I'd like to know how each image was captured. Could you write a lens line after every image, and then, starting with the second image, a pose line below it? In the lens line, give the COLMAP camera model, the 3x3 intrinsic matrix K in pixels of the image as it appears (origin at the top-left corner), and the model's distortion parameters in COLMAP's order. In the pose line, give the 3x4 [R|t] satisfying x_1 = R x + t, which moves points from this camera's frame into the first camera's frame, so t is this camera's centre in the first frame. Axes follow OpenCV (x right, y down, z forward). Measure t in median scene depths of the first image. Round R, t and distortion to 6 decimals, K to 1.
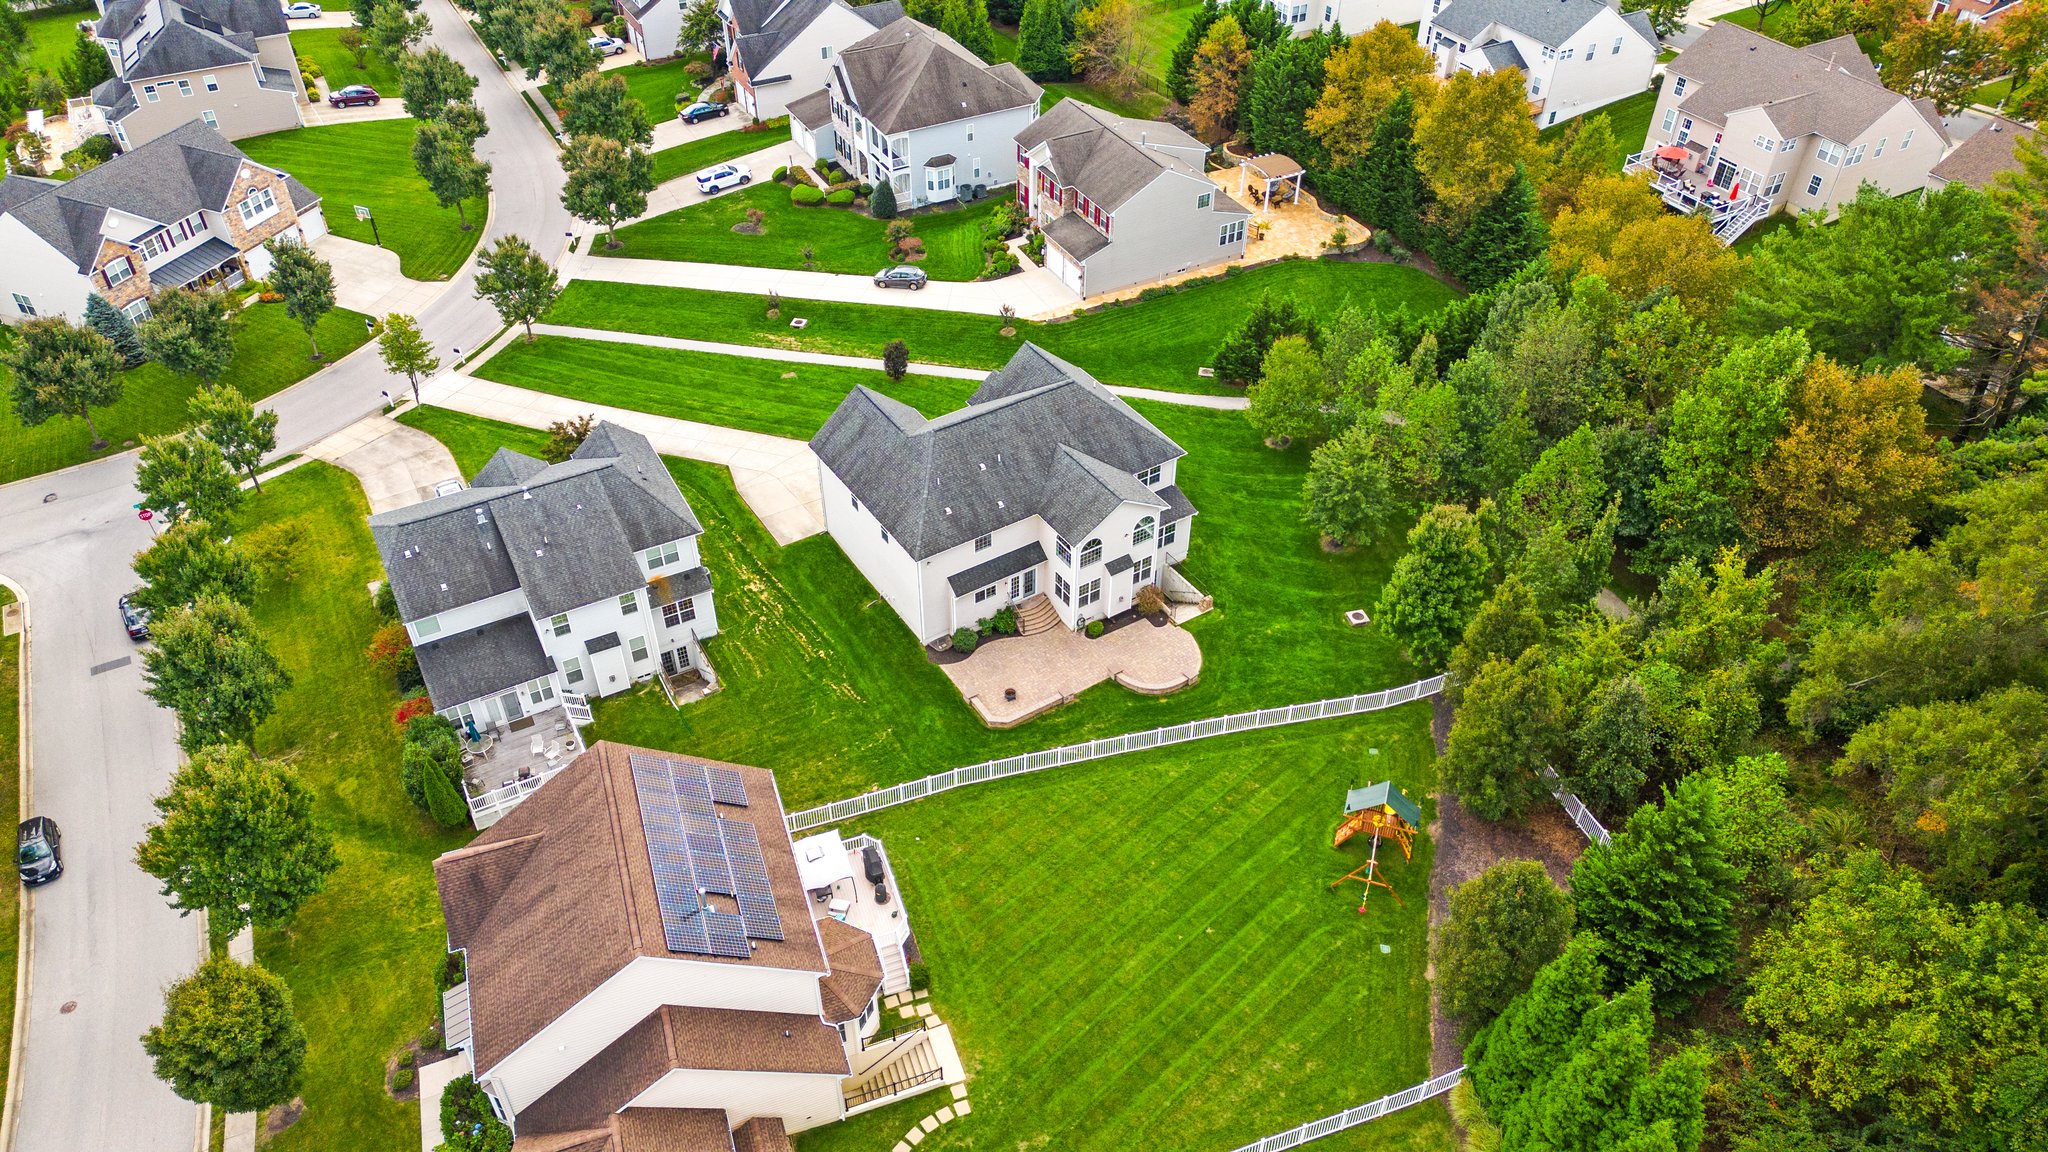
lens RADIAL K [[1467.5, 0, 1032.2], [0, 1467.5, 577.6], [0, 0, 1]] dist [0.044734, -0.032179]
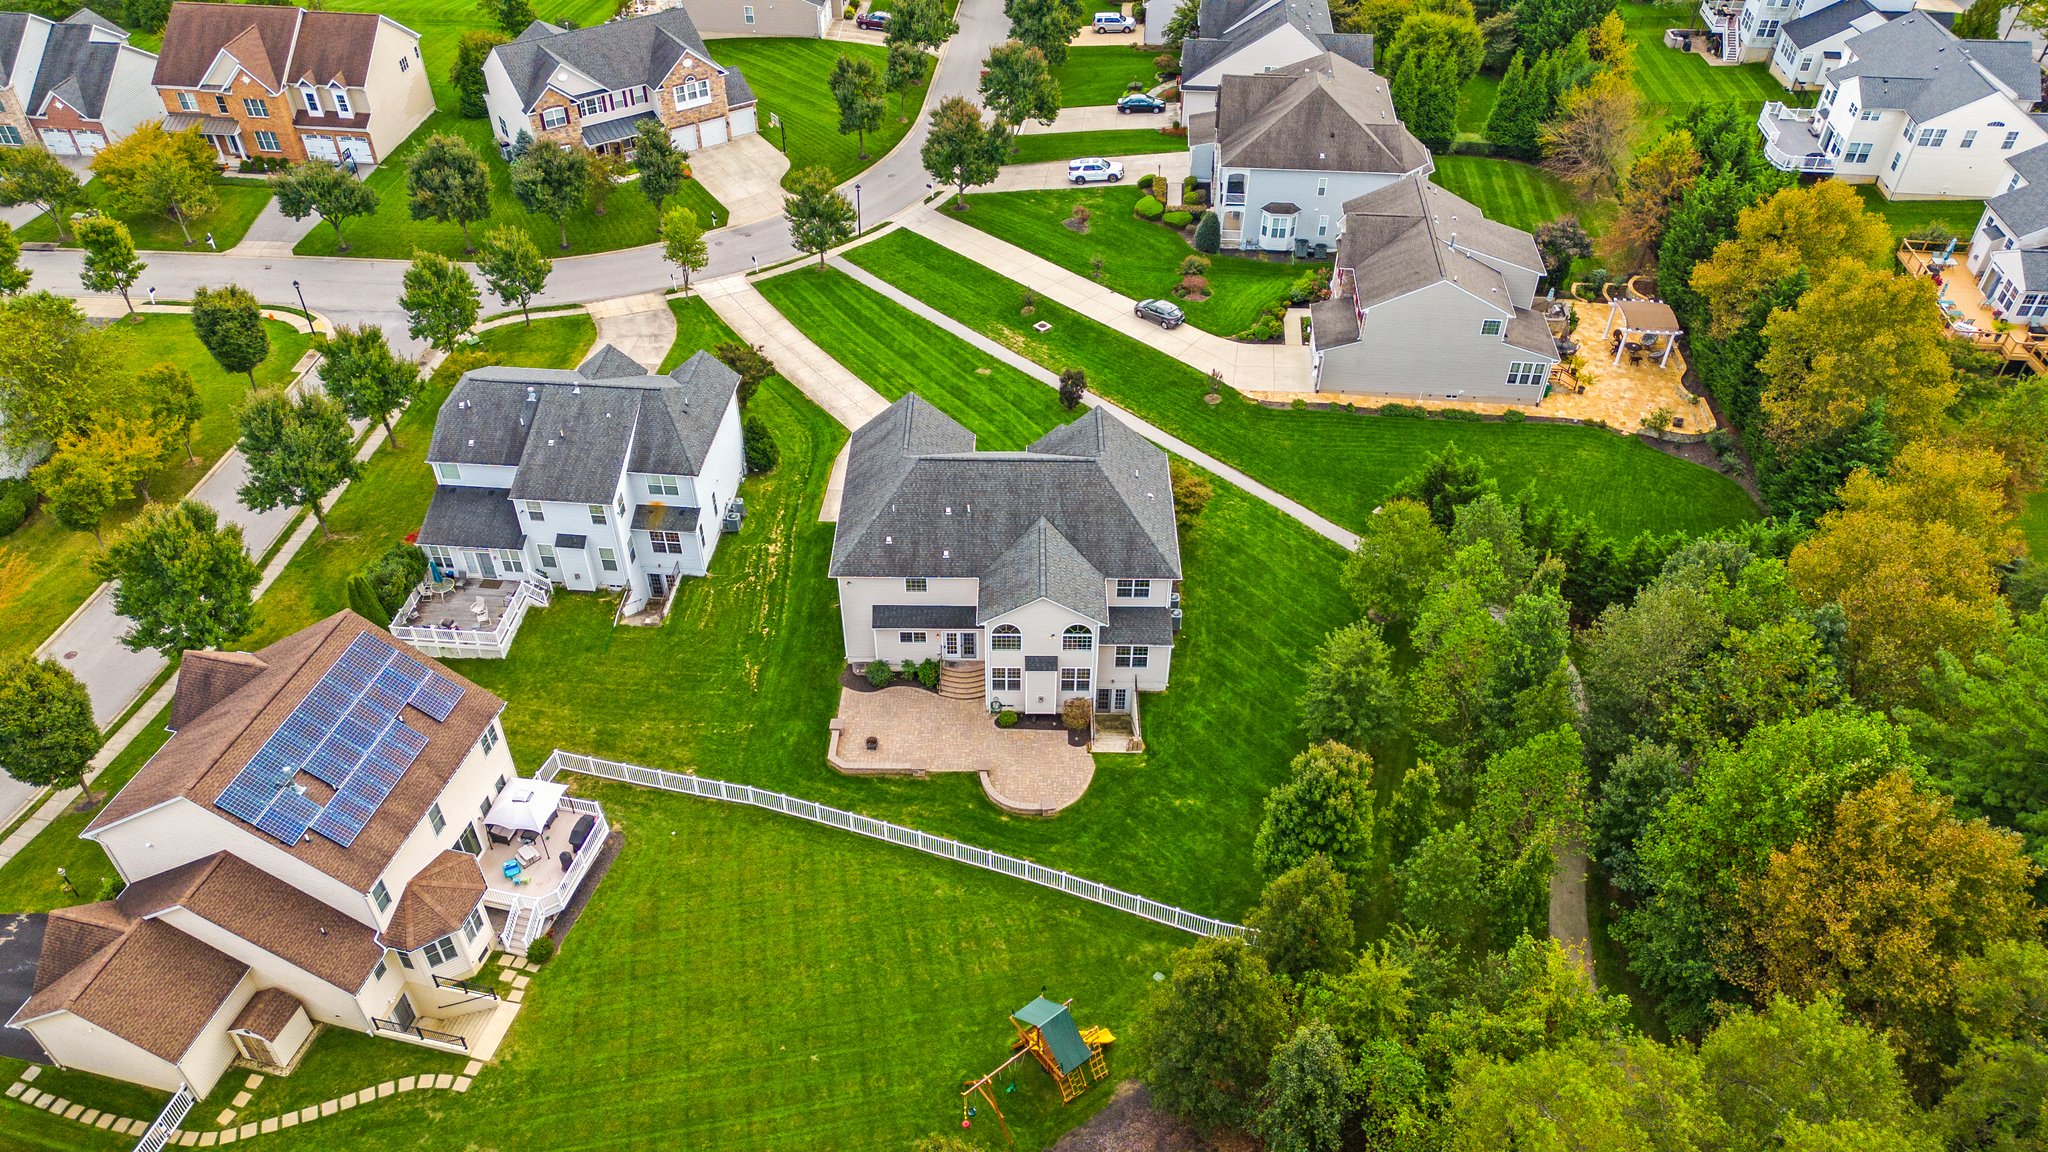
lens RADIAL K [[1467.5, 0, 1019.4], [0, 1467.5, 576.5], [0, 0, 1]] dist [0.044734, -0.032179]
pose [[0.830399, 0.360396, -0.424914, 0.314276], [-0.358914, 0.929326, 0.086802, -0.100570], [0.426167, 0.080428, 0.901062, 0.128009]]
